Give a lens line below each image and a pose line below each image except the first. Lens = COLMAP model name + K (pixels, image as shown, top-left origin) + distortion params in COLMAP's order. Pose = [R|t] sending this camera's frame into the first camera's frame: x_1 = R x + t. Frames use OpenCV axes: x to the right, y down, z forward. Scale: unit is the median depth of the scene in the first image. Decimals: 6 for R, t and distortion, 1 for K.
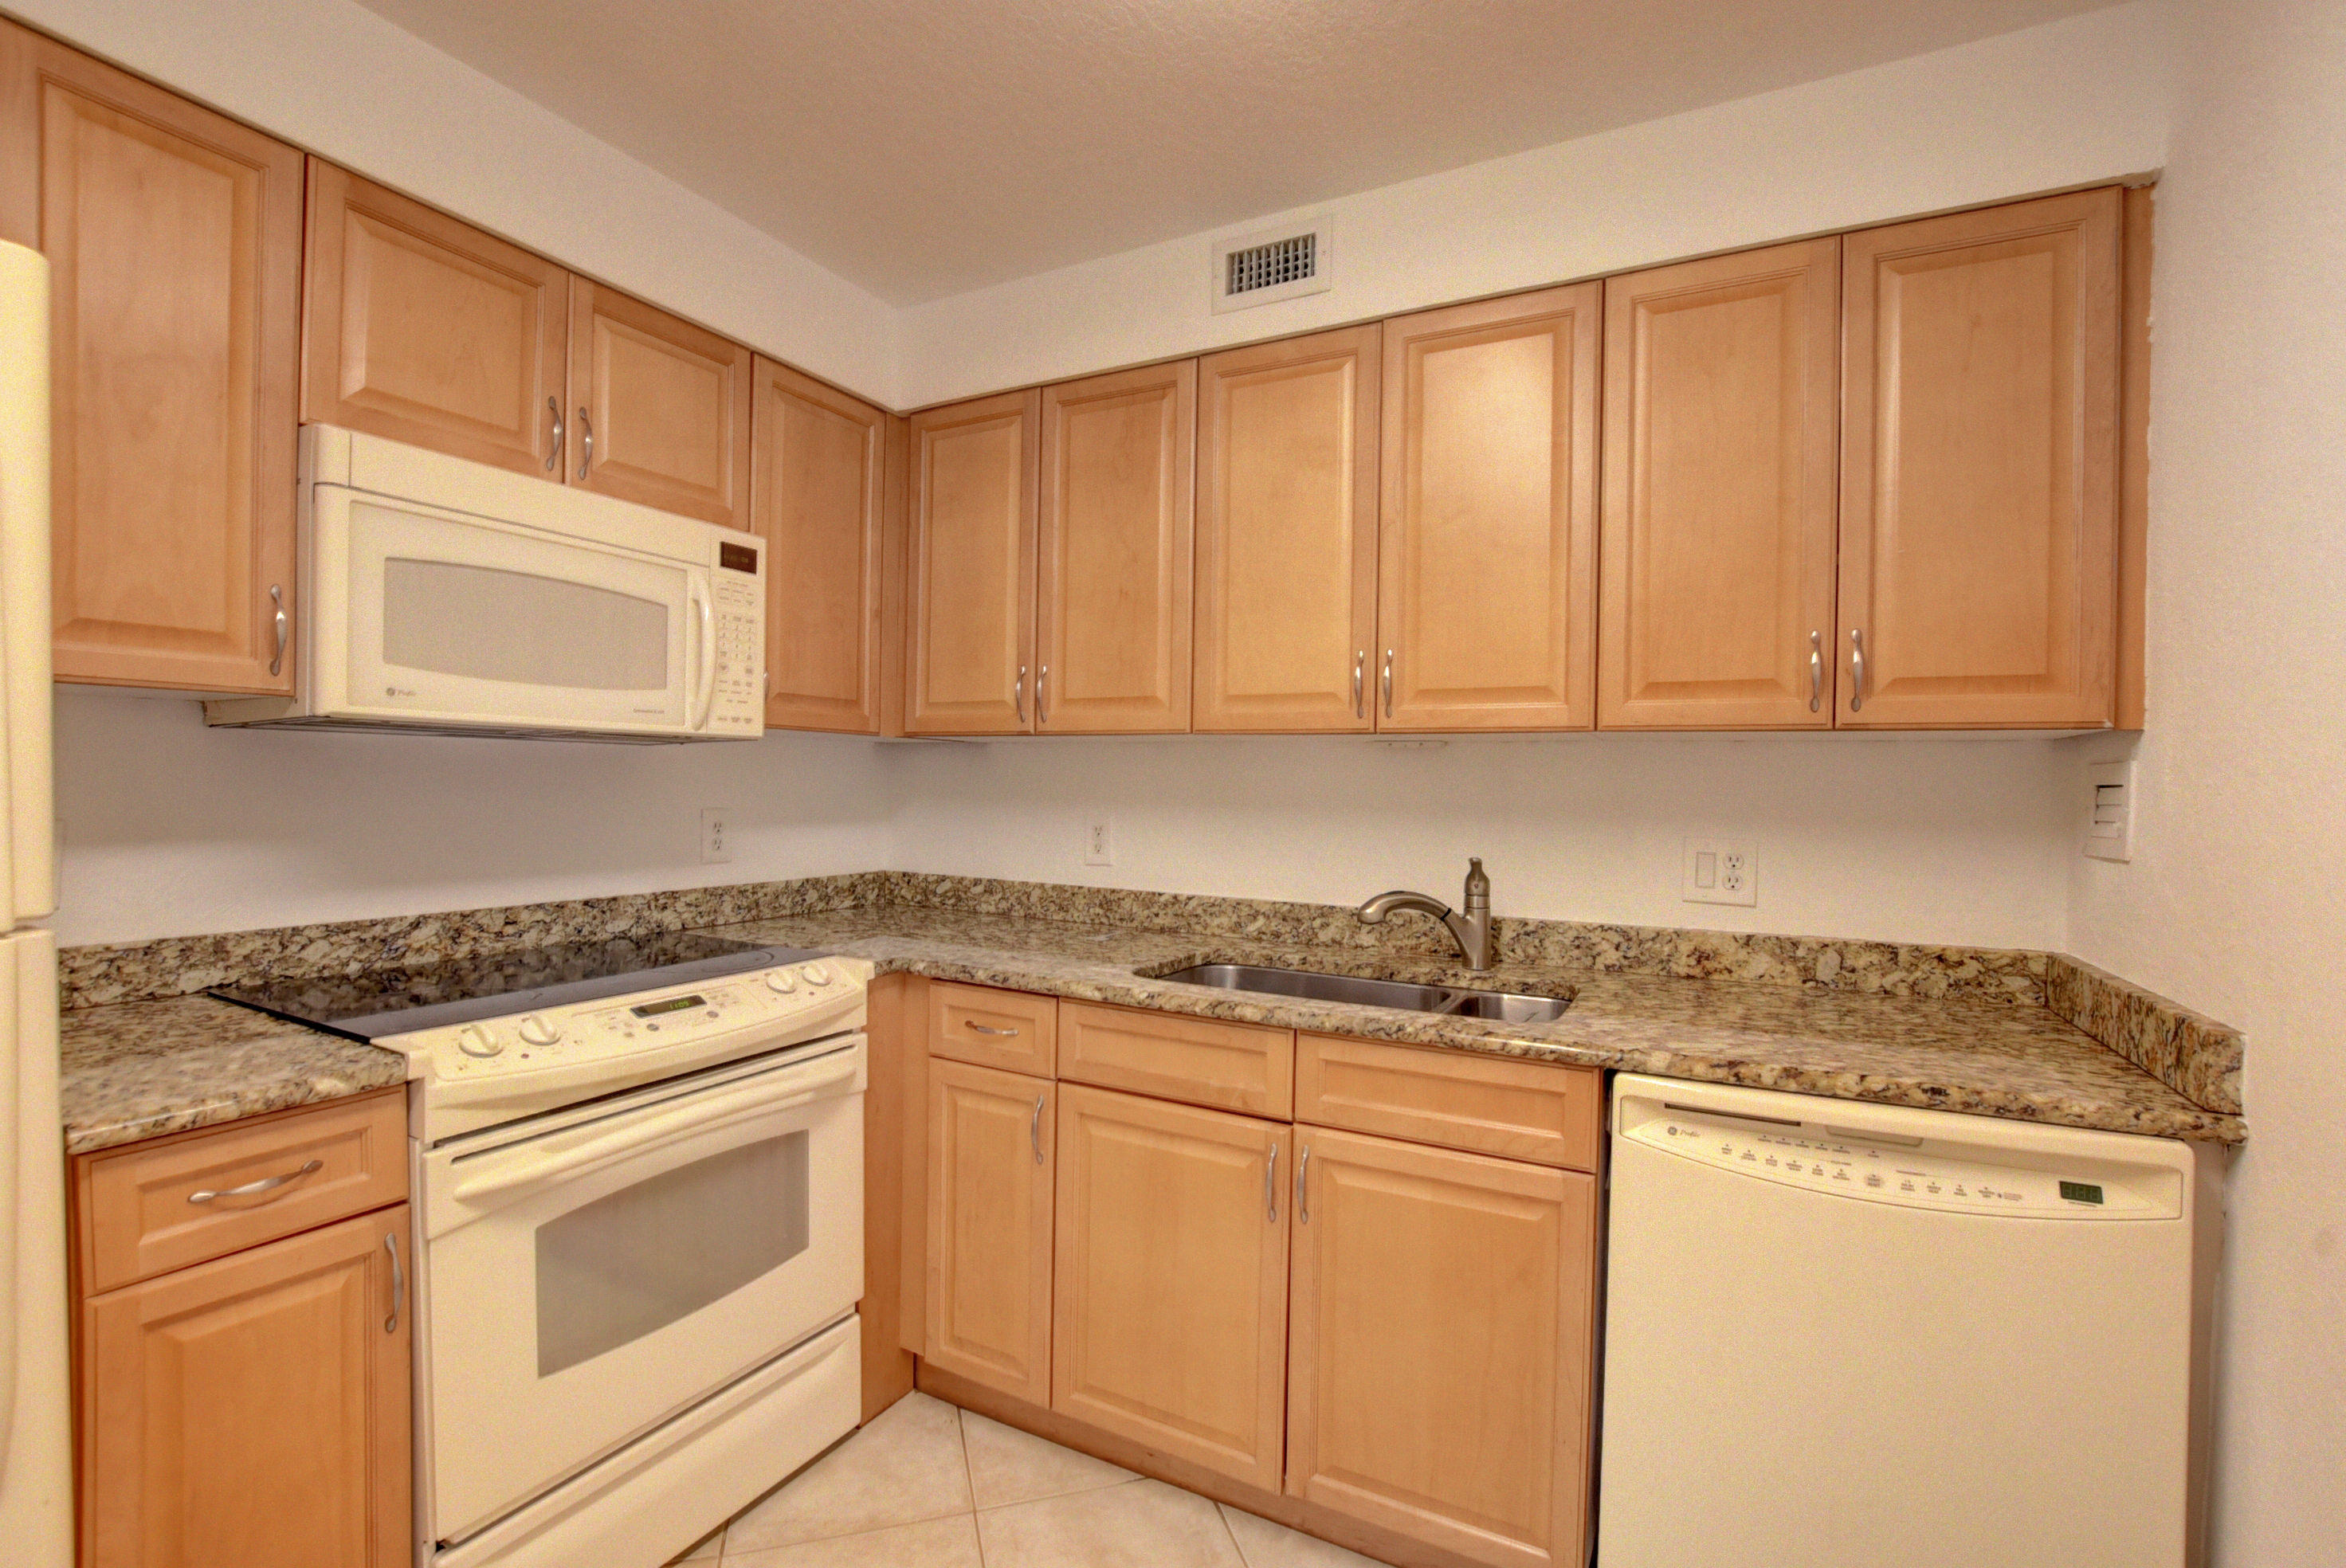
lens RADIAL K [[1040.4, 0, 1176.8], [0, 1040.4, 779.8], [0, 0, 1]] dist [-0.034446, 0.004411]
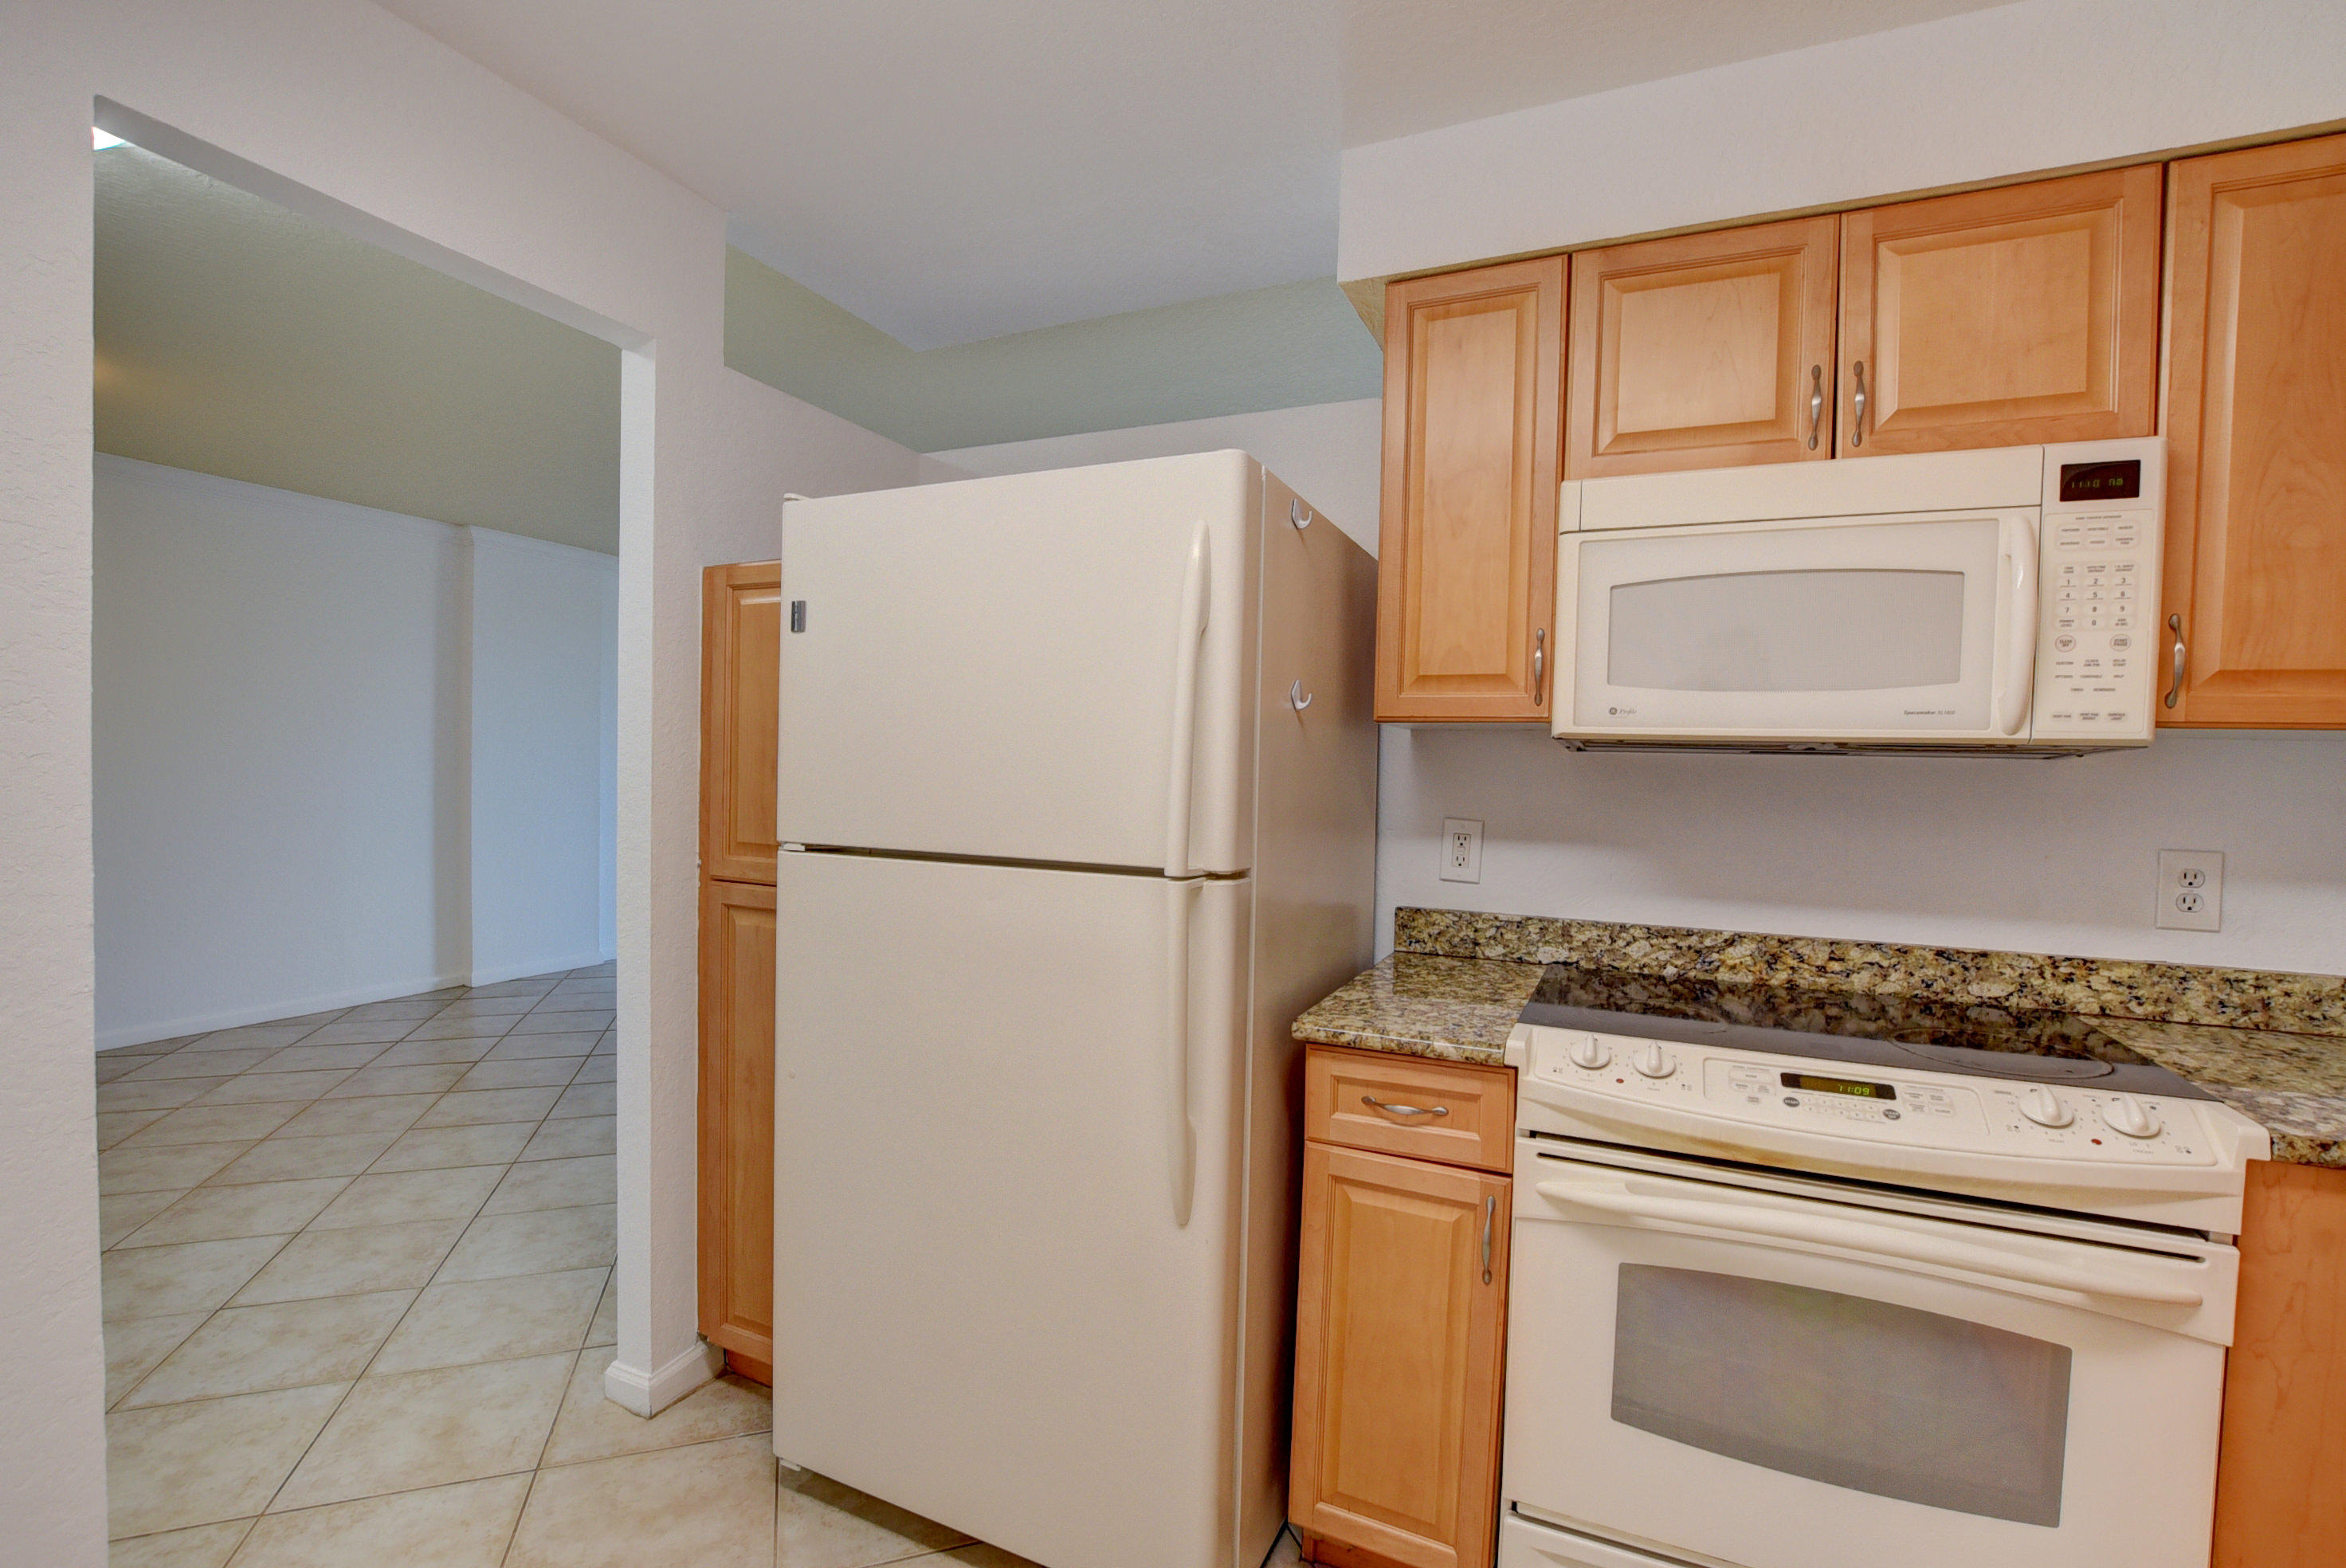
lens RADIAL K [[1040.4, 0, 1190.9], [0, 1040.4, 789.9], [0, 0, 1]] dist [-0.034446, 0.004411]
pose [[0.059933, 0.003530, -0.998196, 0.235315], [-0.024000, 0.999710, 0.002094, 0.003388], [0.997914, 0.023831, 0.060000, 0.410625]]
